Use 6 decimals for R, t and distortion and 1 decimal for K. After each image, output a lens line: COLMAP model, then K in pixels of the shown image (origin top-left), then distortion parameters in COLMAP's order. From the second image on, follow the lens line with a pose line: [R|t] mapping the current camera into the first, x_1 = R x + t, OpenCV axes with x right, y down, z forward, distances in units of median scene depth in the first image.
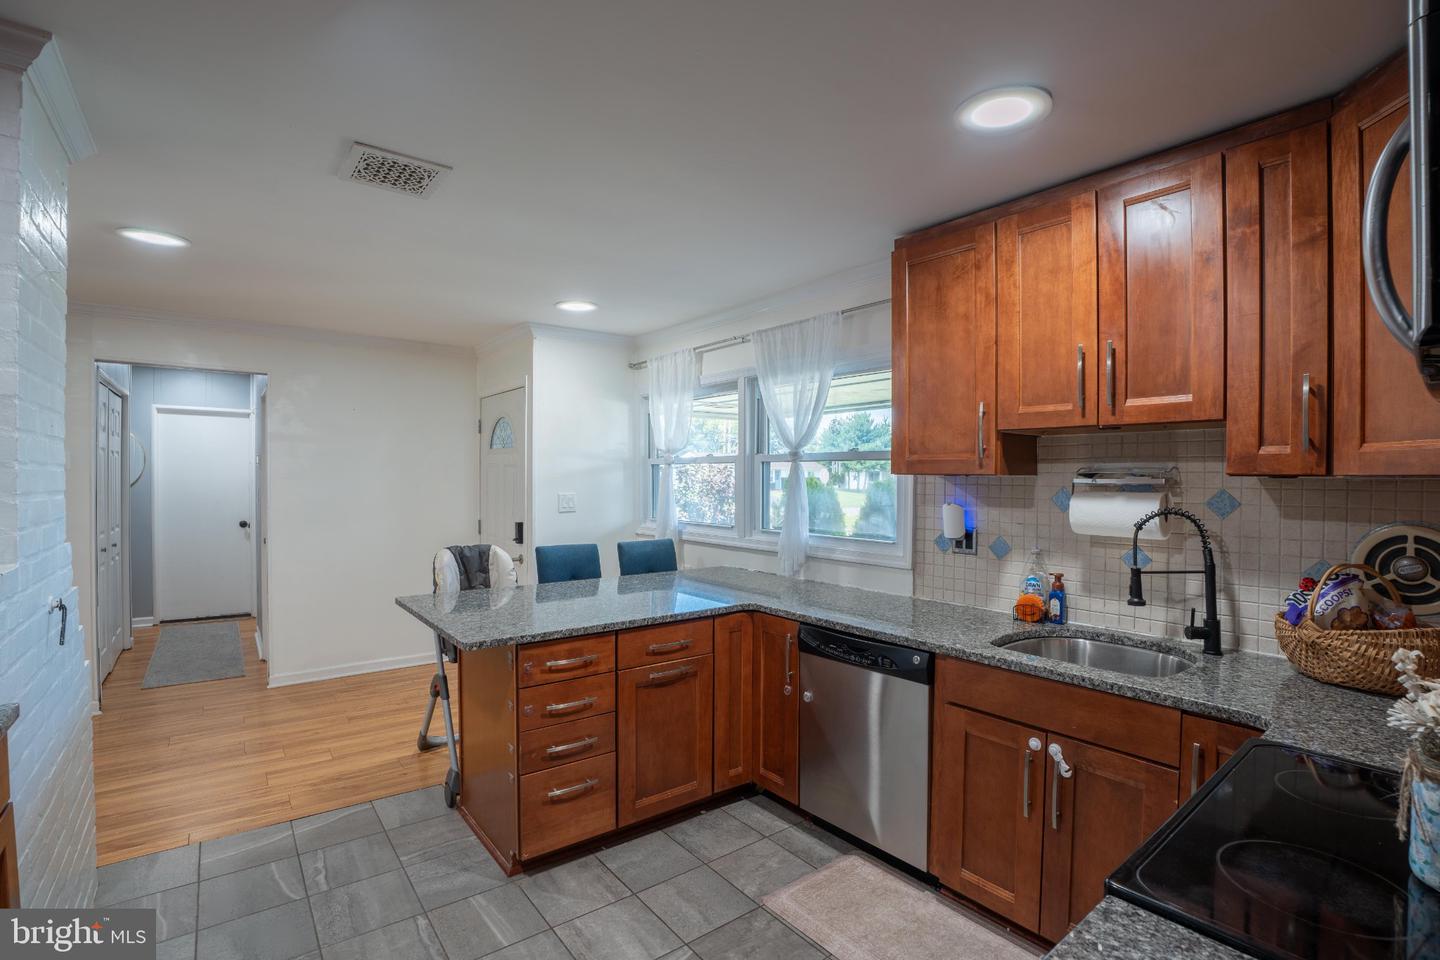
lens RADIAL K [[663.6, 0, 717.0], [0, 663.6, 480.7], [0, 0, 1]] dist [-0.075145, 0.020527]
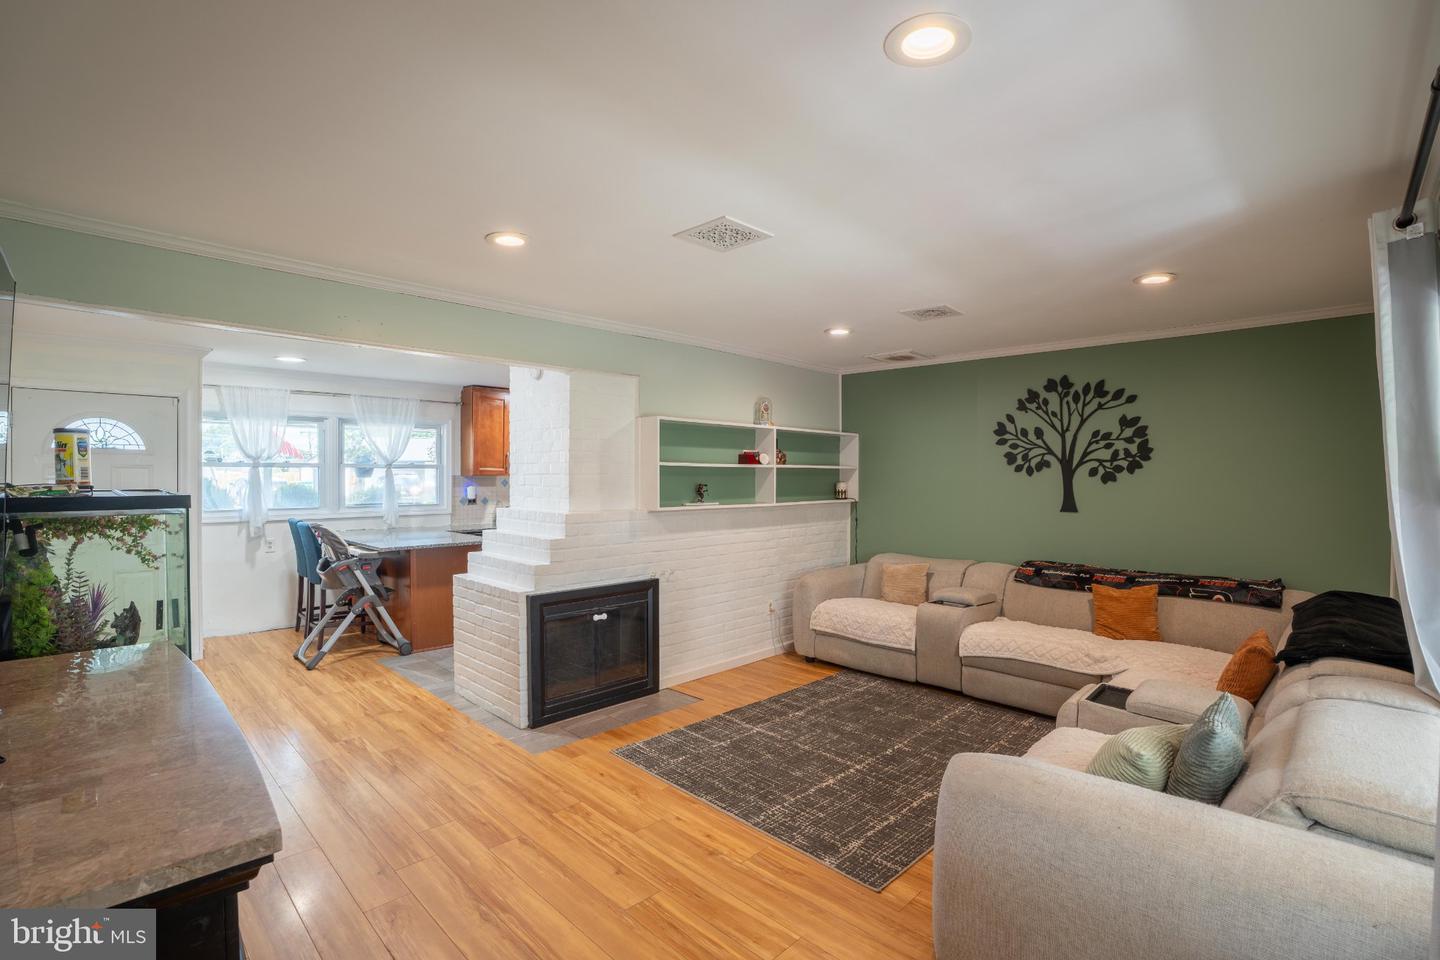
lens RADIAL K [[663.6, 0, 717.0], [0, 663.6, 480.7], [0, 0, 1]] dist [-0.075145, 0.020527]
pose [[-0.126449, -0.012802, 0.991890, -2.731452], [0.001909, 0.999912, 0.013149, -0.022041], [-0.991971, 0.003556, -0.126414, 0.395639]]
